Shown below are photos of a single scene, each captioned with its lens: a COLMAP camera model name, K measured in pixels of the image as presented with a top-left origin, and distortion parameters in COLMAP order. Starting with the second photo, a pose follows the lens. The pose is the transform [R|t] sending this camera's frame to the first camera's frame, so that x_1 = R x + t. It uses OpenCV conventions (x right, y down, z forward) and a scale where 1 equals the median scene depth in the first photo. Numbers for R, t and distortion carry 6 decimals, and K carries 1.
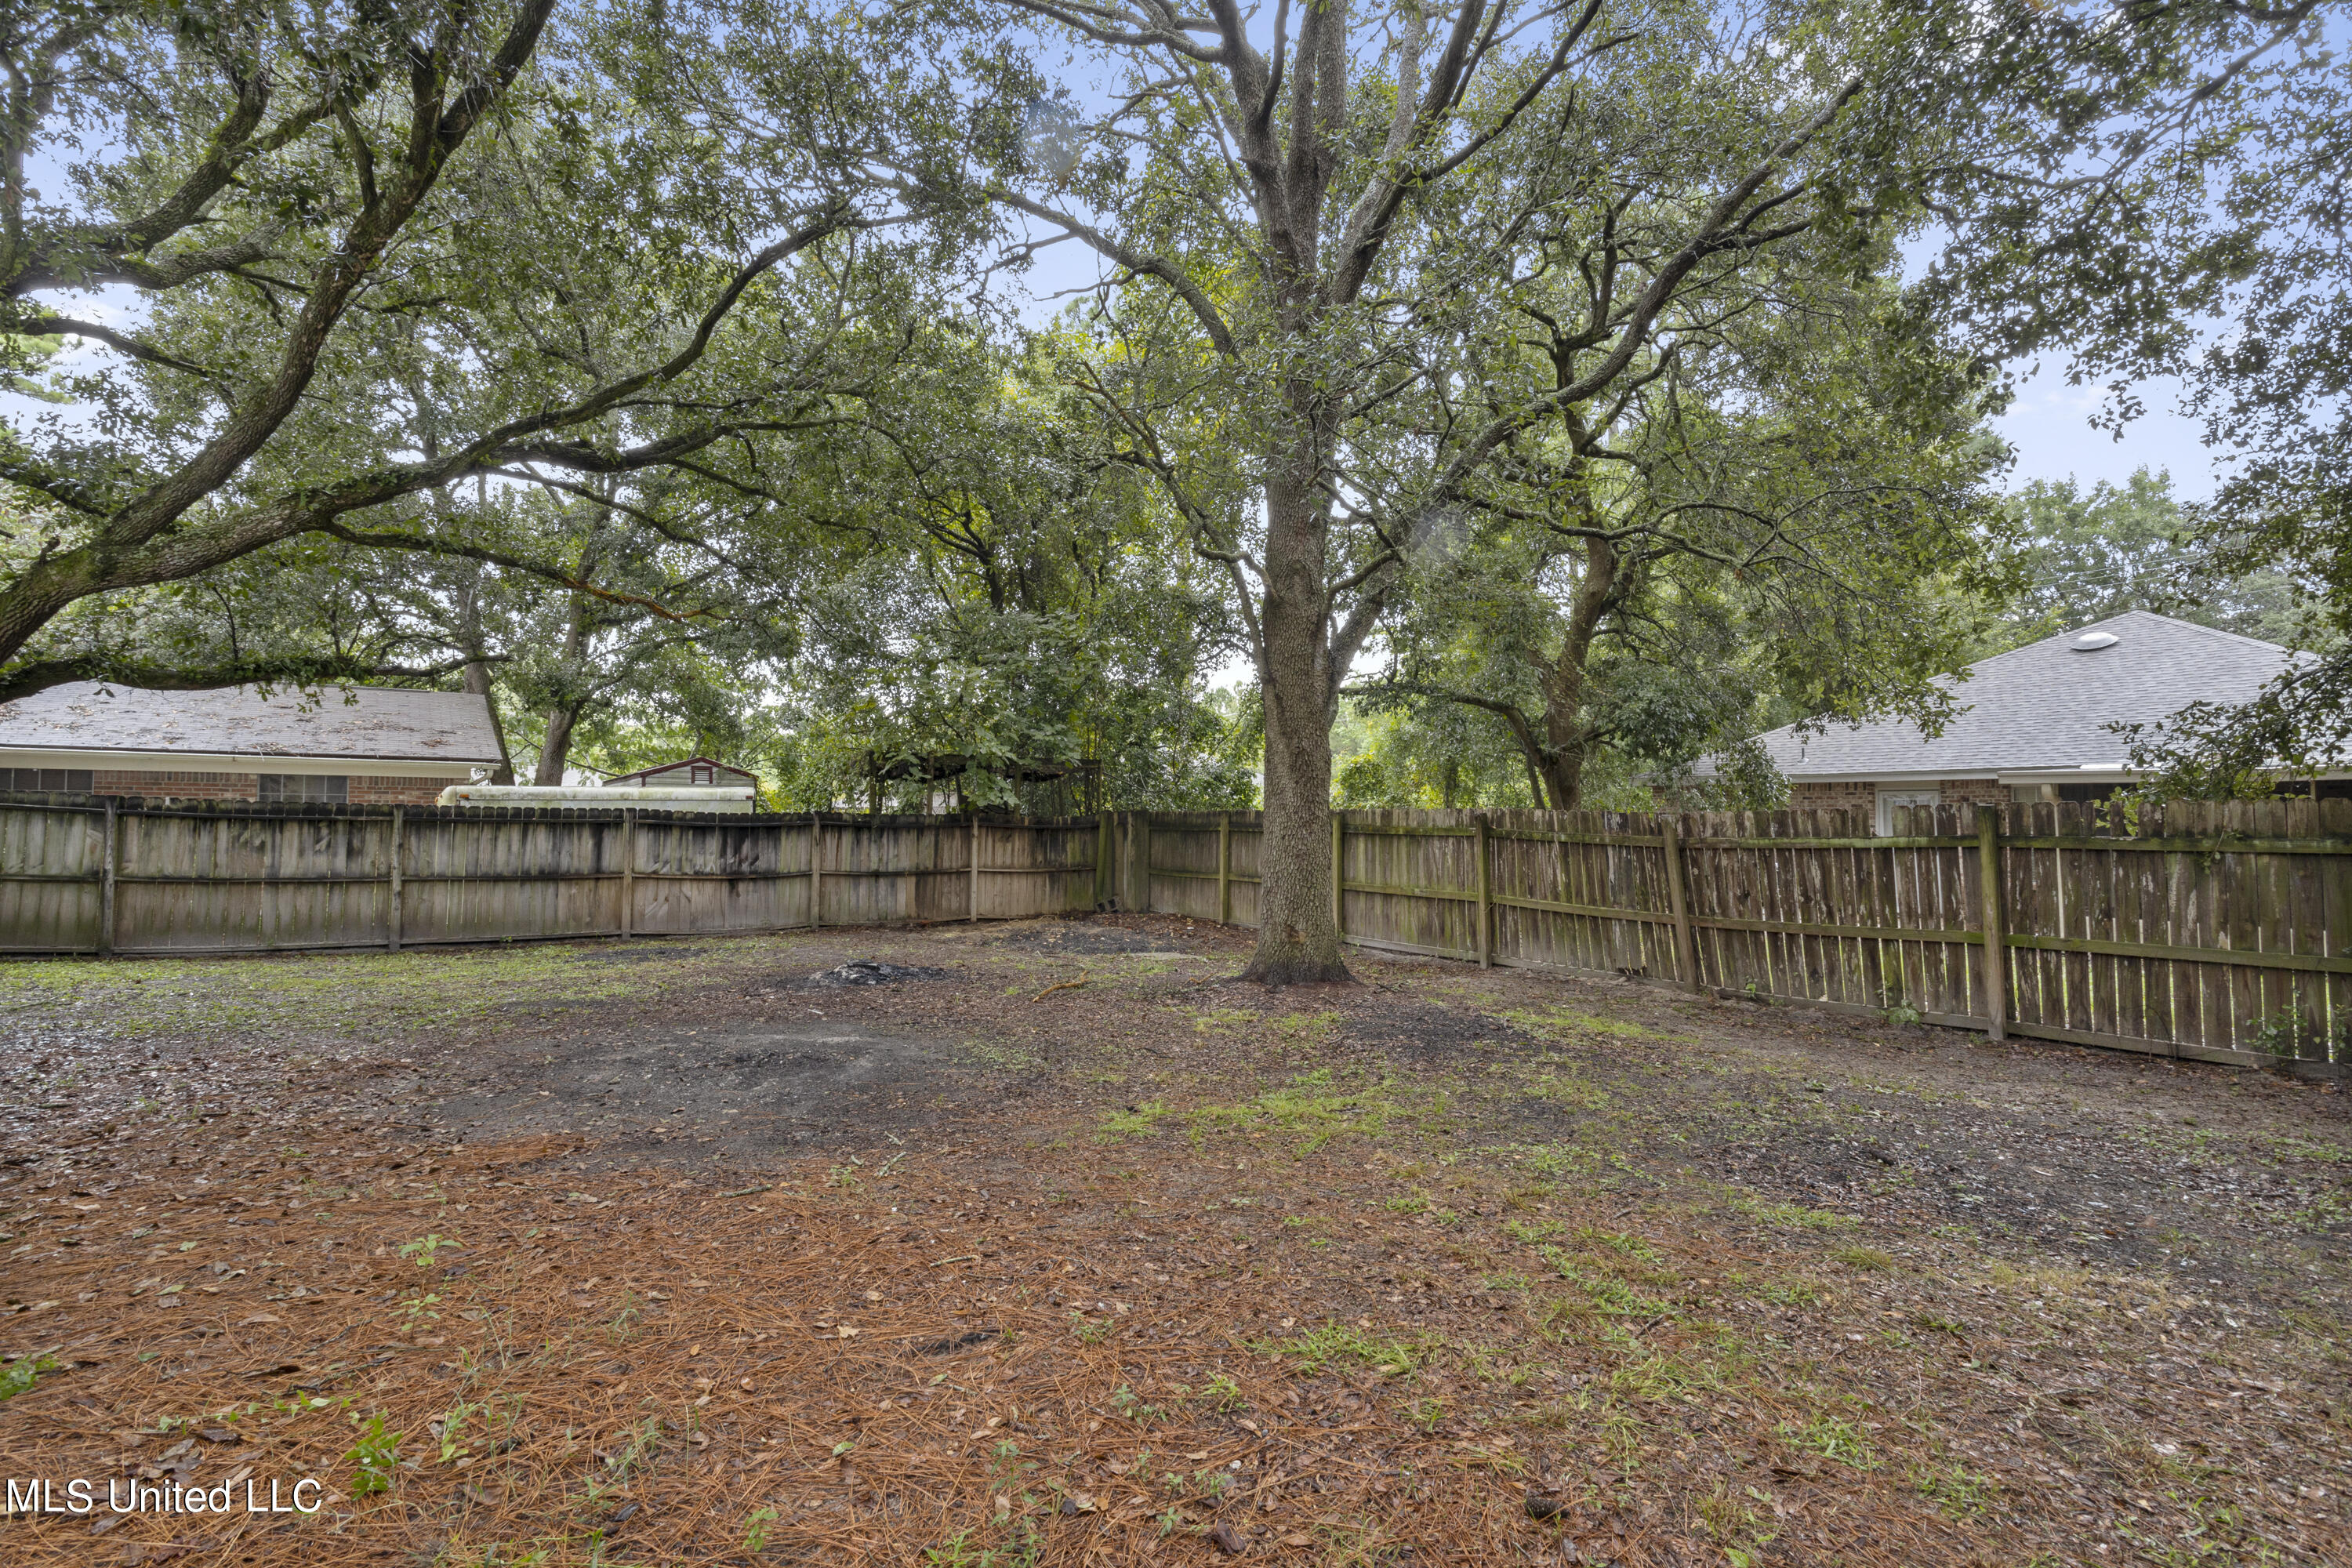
lens RADIAL K [[1134.9, 0, 1177.1], [0, 1134.9, 753.9], [0, 0, 1]] dist [0.000708, 0.000044]
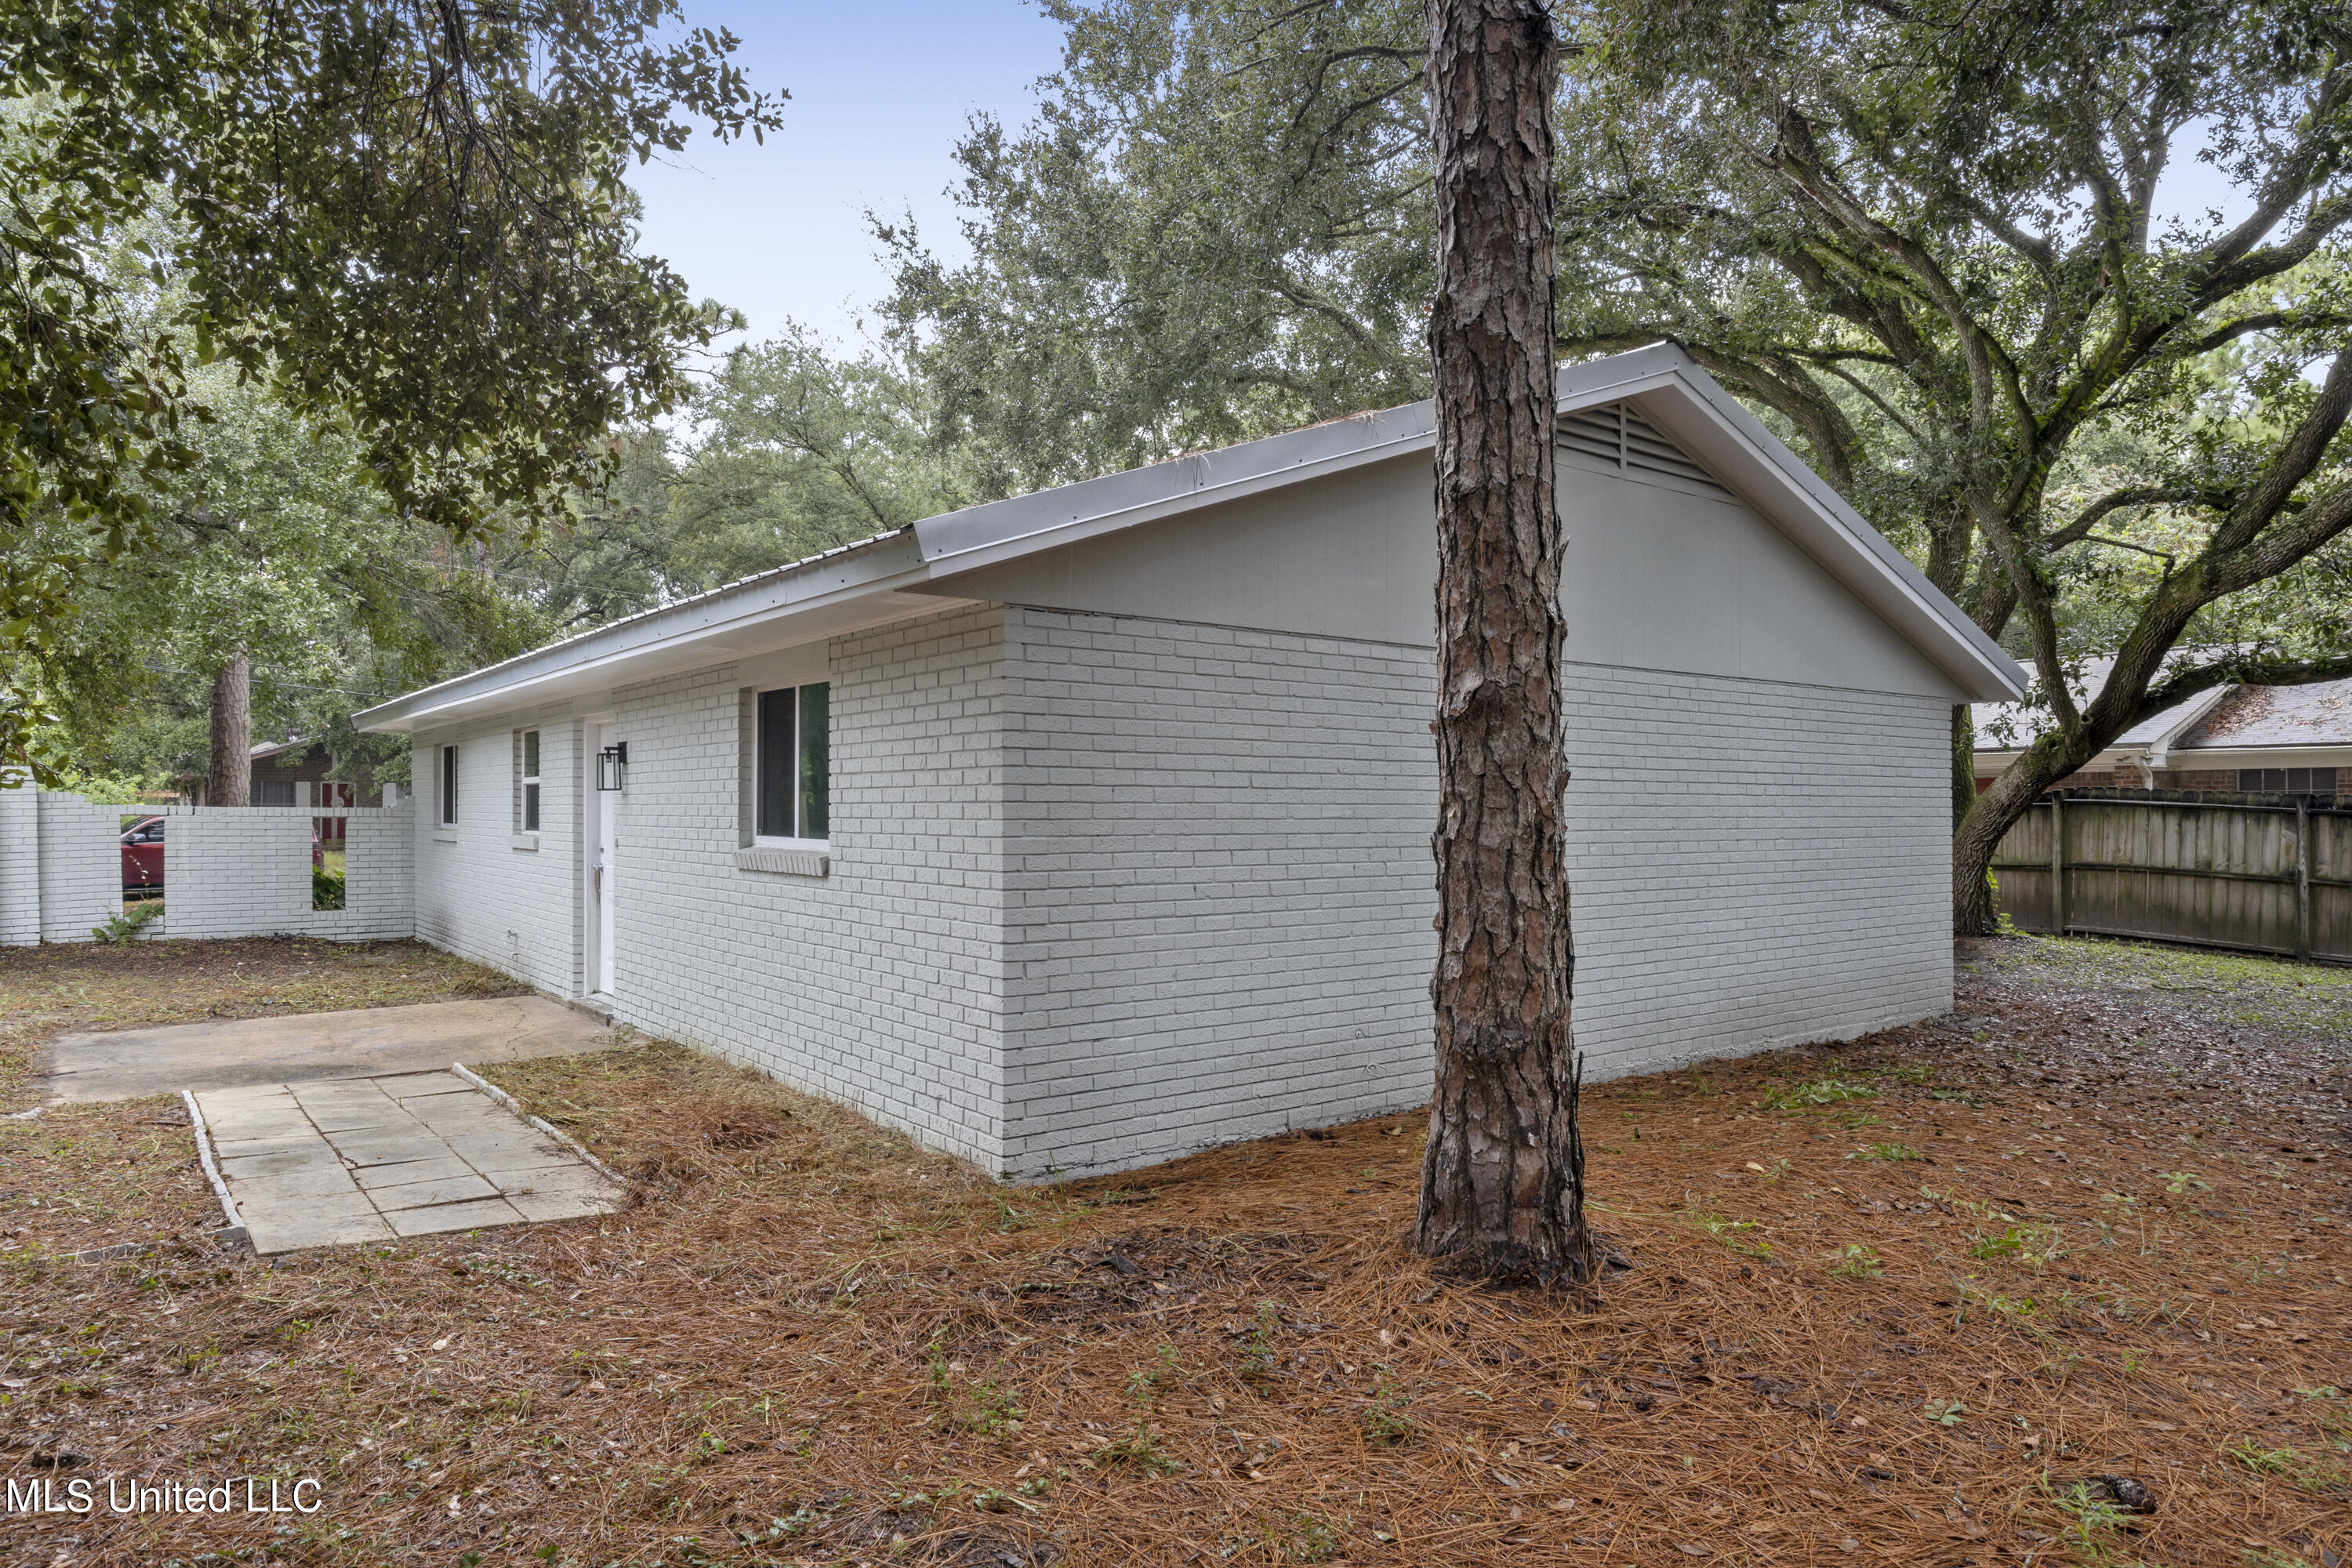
lens RADIAL K [[1445.8, 0, 1176.0], [0, 1445.8, 784.0], [0, 0, 1]] dist [-0.001342, -0.000209]
pose [[0.057981, -0.025740, -0.997986, 0.237184], [0.056117, 0.998171, -0.022485, 0.001489], [0.996739, -0.054701, 0.059319, -0.027057]]
